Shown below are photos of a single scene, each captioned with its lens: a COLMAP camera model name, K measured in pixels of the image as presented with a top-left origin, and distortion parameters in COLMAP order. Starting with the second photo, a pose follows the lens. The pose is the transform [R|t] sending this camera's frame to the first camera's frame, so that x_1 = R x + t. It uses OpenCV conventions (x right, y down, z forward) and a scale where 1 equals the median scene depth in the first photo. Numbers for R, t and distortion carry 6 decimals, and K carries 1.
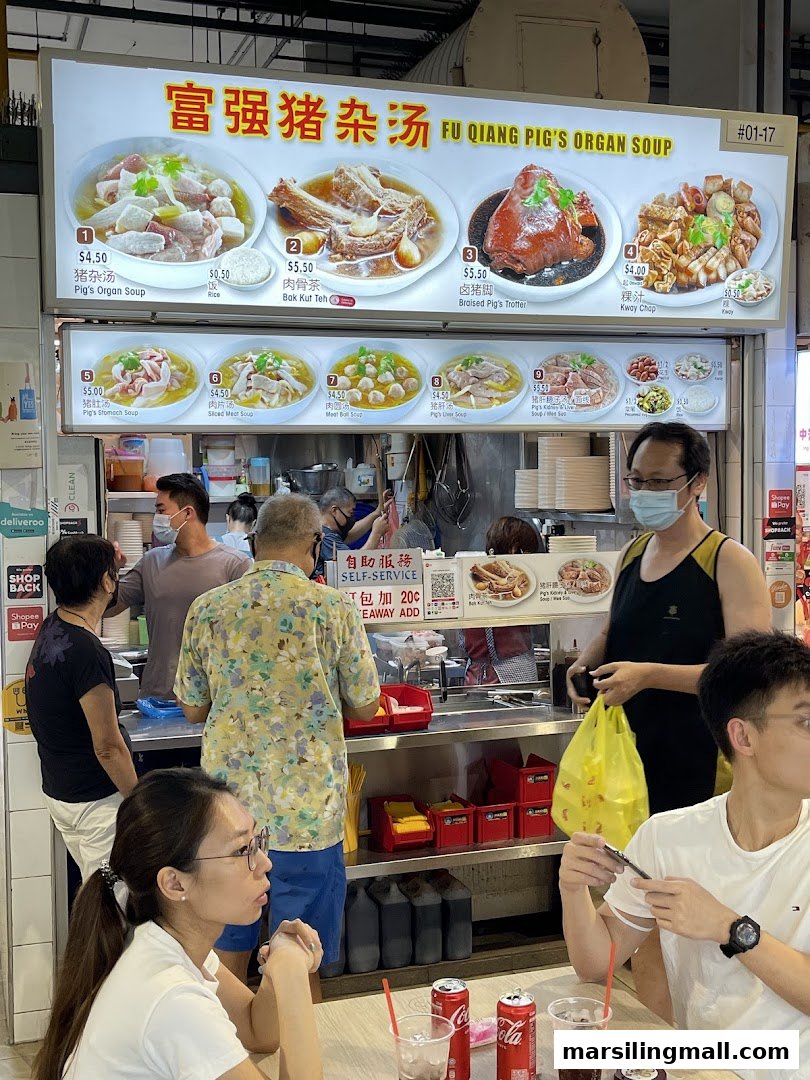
lens RADIAL K [[1320.4, 0, 404.6], [0, 1320.4, 537.8], [0, 0, 1]] dist [0.197157, 0.000000]
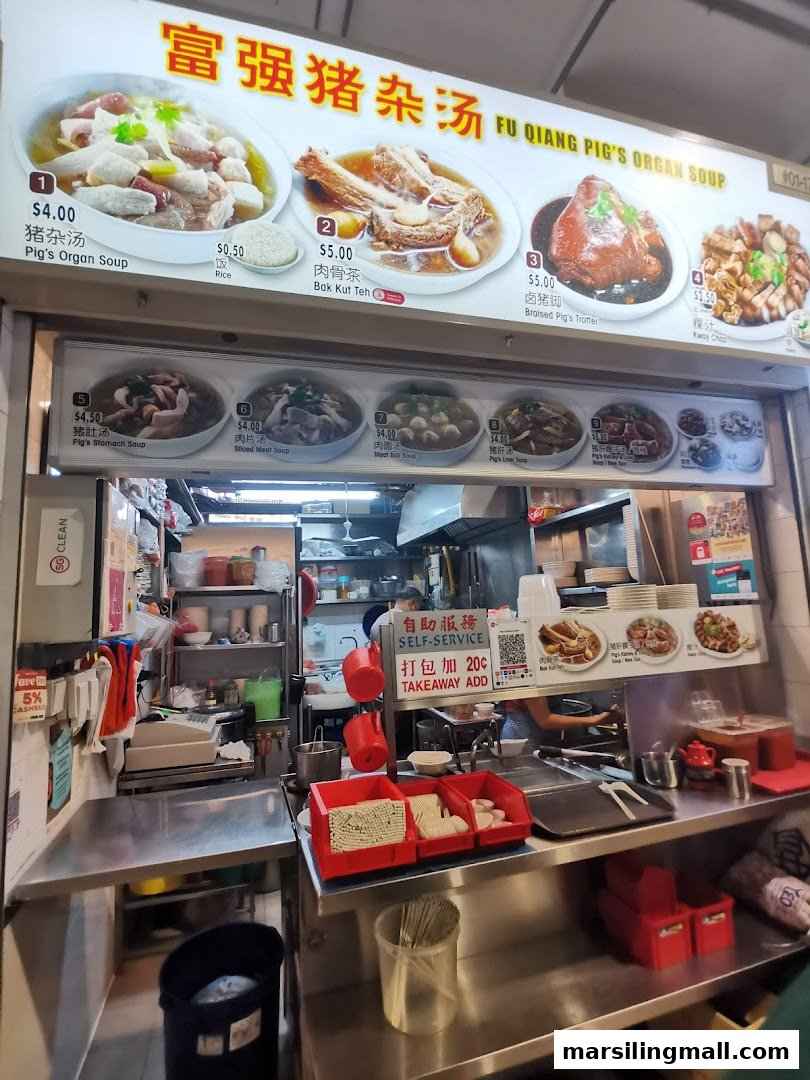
lens RADIAL K [[517.6, 0, 389.4], [0, 517.6, 551.0], [0, 0, 1]] dist [-0.008052, 0.001333]
pose [[0.997389, -0.039675, -0.060338, -0.032297], [0.029633, 0.986827, -0.159041, 0.025482], [0.065853, 0.156838, 0.985426, 0.688530]]
